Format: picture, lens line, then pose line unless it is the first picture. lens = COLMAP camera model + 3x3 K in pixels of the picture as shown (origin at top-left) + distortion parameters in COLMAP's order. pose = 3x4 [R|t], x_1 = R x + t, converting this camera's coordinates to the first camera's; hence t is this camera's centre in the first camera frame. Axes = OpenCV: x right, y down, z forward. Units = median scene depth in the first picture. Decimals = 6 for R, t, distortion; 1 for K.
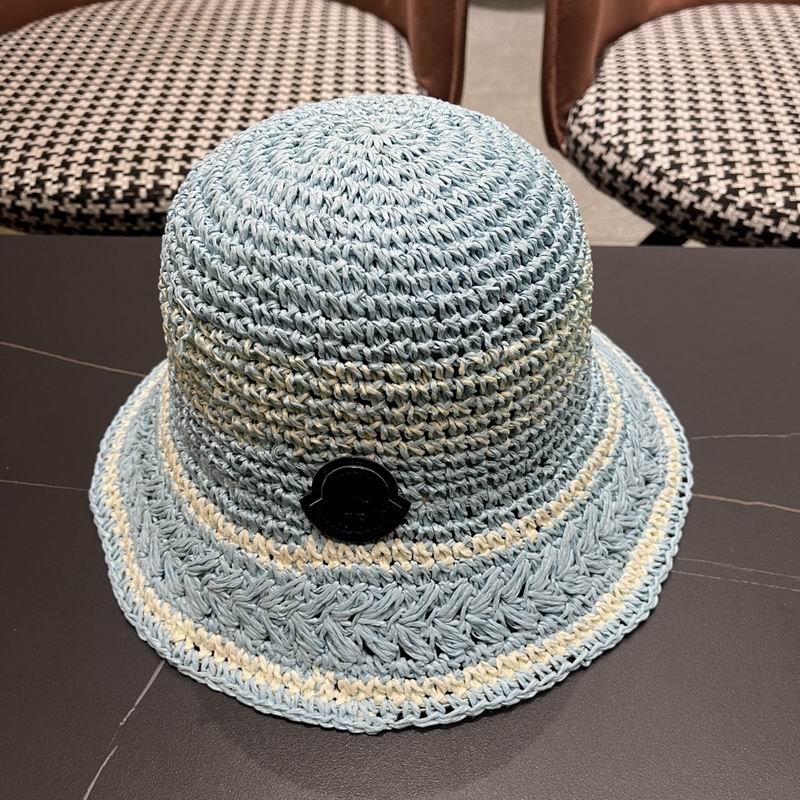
lens RADIAL K [[844.5, 0, 407.6], [0, 844.5, 412.8], [0, 0, 1]] dist [0.014634, 0.000000]
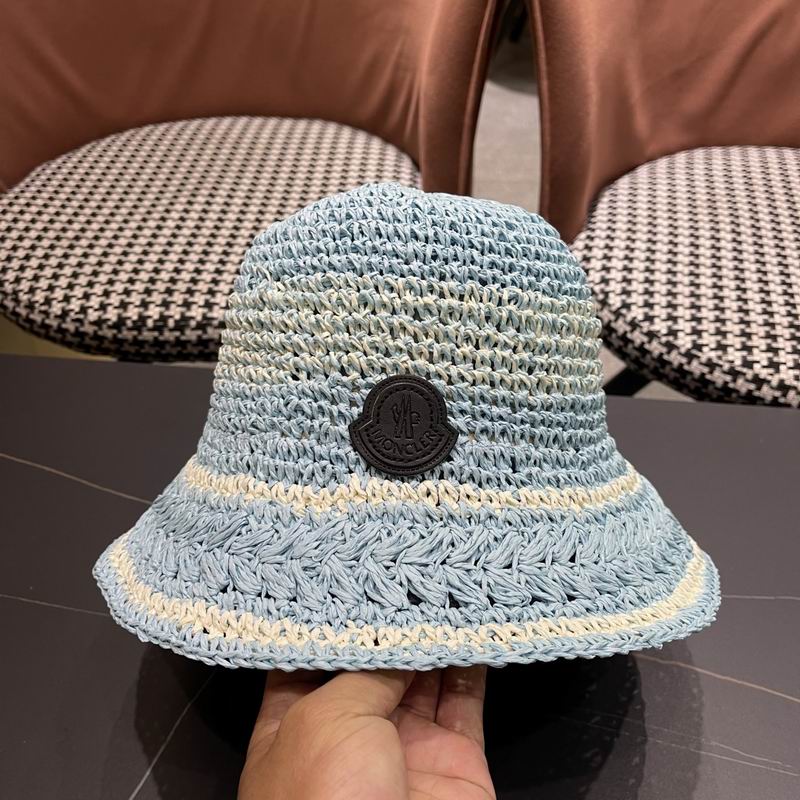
lens RADIAL K [[844.5, 0, 406.9], [0, 844.5, 411.9], [0, 0, 1]] dist [0.014634, 0.000000]
pose [[0.997572, 0.046731, -0.051634, 0.064412], [-0.049123, 0.997729, -0.046079, -0.101815], [0.049363, 0.048504, 0.997602, -0.104778]]
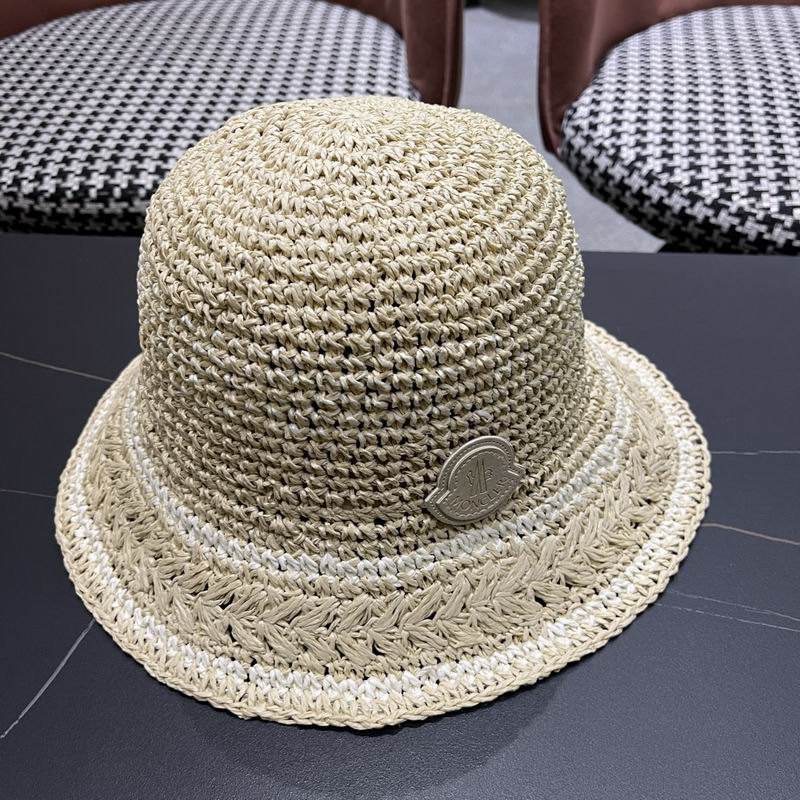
lens RADIAL K [[844.5, 0, 409.9], [0, 844.5, 417.7], [0, 0, 1]] dist [0.014634, 0.000000]
pose [[0.998316, 0.022914, -0.053300, 0.083141], [-0.023612, 0.999643, -0.012495, 0.006062], [0.052995, 0.013732, 0.998500, 0.038608]]
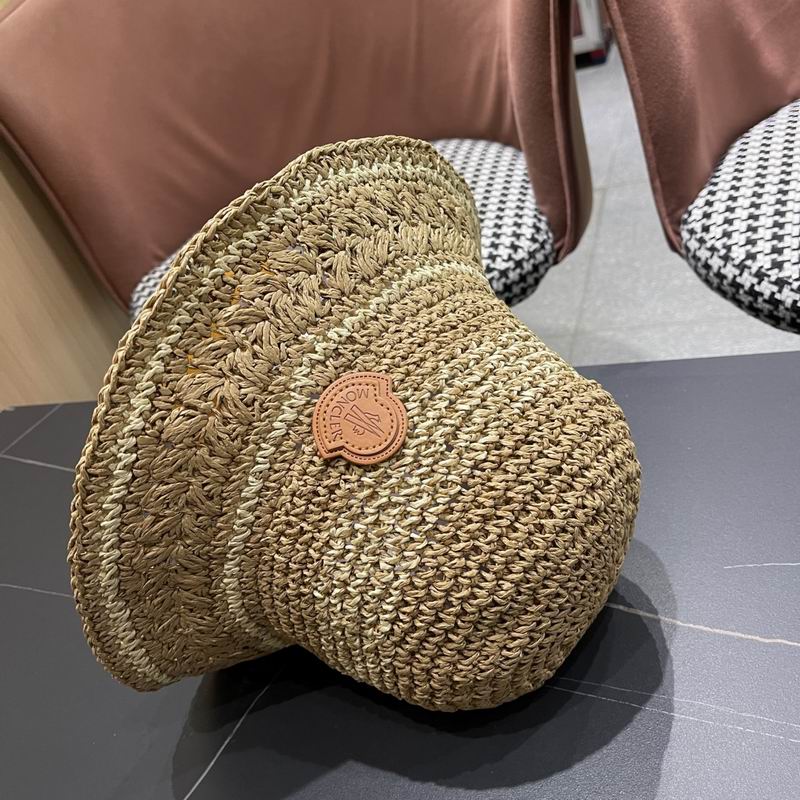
lens RADIAL K [[844.5, 0, 399.0], [0, 844.5, 412.9], [0, 0, 1]] dist [0.014634, 0.000000]
pose [[0.932849, -0.074204, -0.352543, 0.238454], [0.042009, 0.994287, -0.098123, -0.046345], [0.357810, 0.076724, 0.930637, -0.037521]]
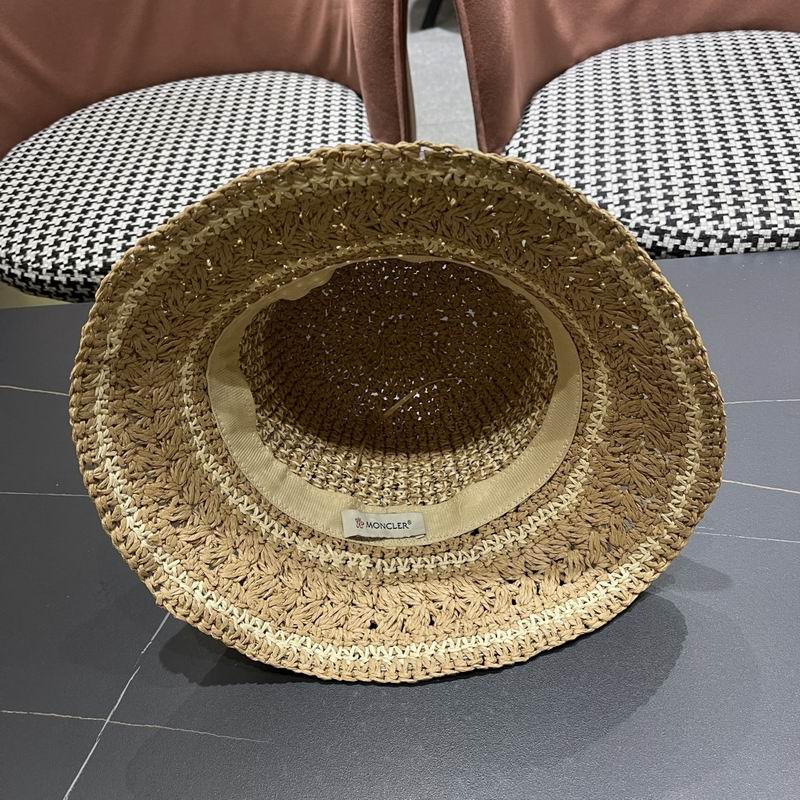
lens RADIAL K [[844.5, 0, 406.4], [0, 844.5, 410.1], [0, 0, 1]] dist [0.014634, 0.000000]
pose [[0.994203, -0.083493, -0.067740, 0.123664], [0.082551, 0.996449, -0.016589, 0.009743], [0.068884, 0.010900, 0.997565, -0.209715]]
